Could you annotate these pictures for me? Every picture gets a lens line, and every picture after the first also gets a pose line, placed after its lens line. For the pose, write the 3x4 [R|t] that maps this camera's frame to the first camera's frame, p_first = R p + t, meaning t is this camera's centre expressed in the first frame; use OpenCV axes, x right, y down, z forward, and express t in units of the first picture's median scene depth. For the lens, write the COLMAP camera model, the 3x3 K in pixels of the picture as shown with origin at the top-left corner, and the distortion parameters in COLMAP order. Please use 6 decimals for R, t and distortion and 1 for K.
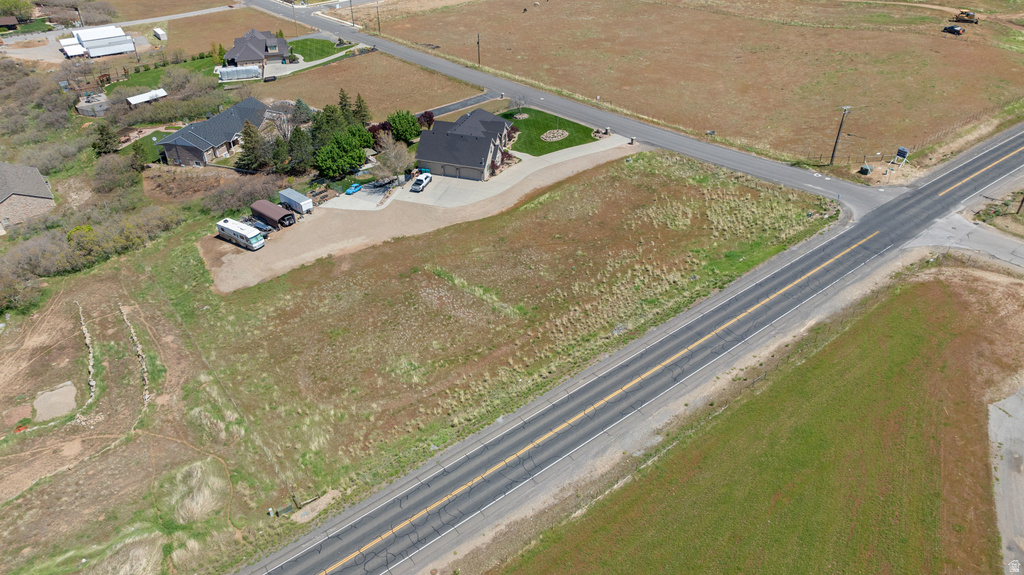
lens RADIAL K [[721.5, 0, 513.8], [0, 721.5, 284.9], [0, 0, 1]] dist [-0.036466, 0.038304]
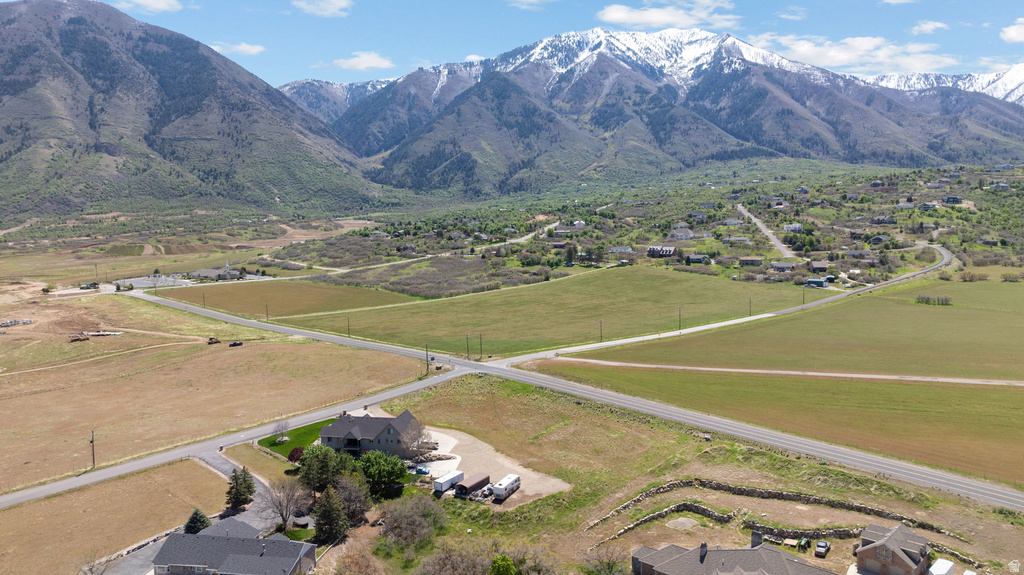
lens RADIAL K [[721.5, 0, 513.8], [0, 721.5, 284.9], [0, 0, 1]] dist [-0.036466, 0.038304]
pose [[-0.165849, -0.063125, 0.984129, -1.780584], [0.549498, 0.822750, 0.145378, -0.601426], [-0.818868, 0.564888, -0.101765, 0.980127]]
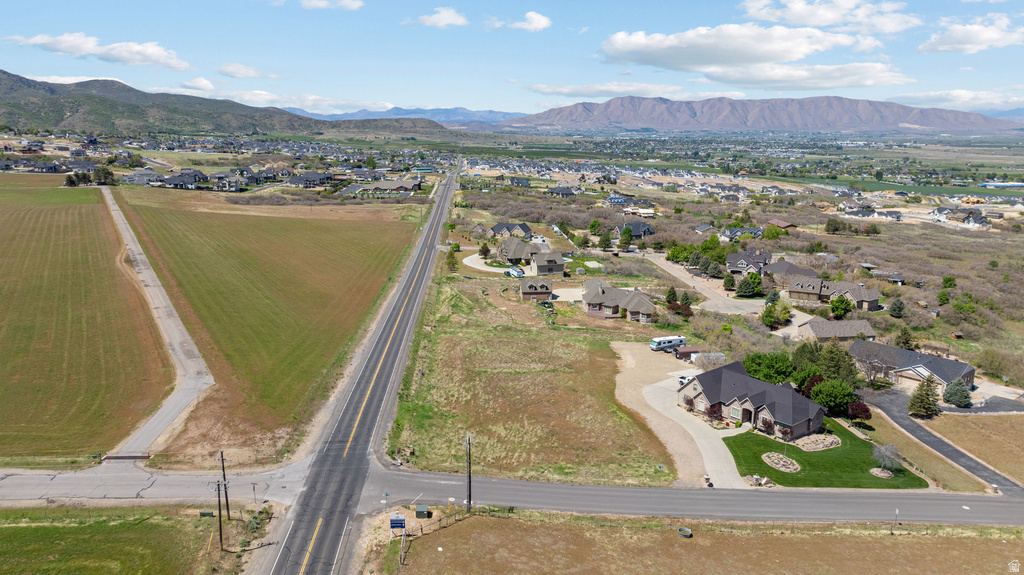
lens RADIAL K [[719.6, 0, 514.0], [0, 719.6, 283.6], [0, 0, 1]] dist [-0.018530, 0.005014]
pose [[-0.545313, 0.189901, -0.816438, 1.088845], [-0.459911, 0.746521, 0.480821, -0.798985], [0.700797, 0.637687, -0.319750, 1.259354]]
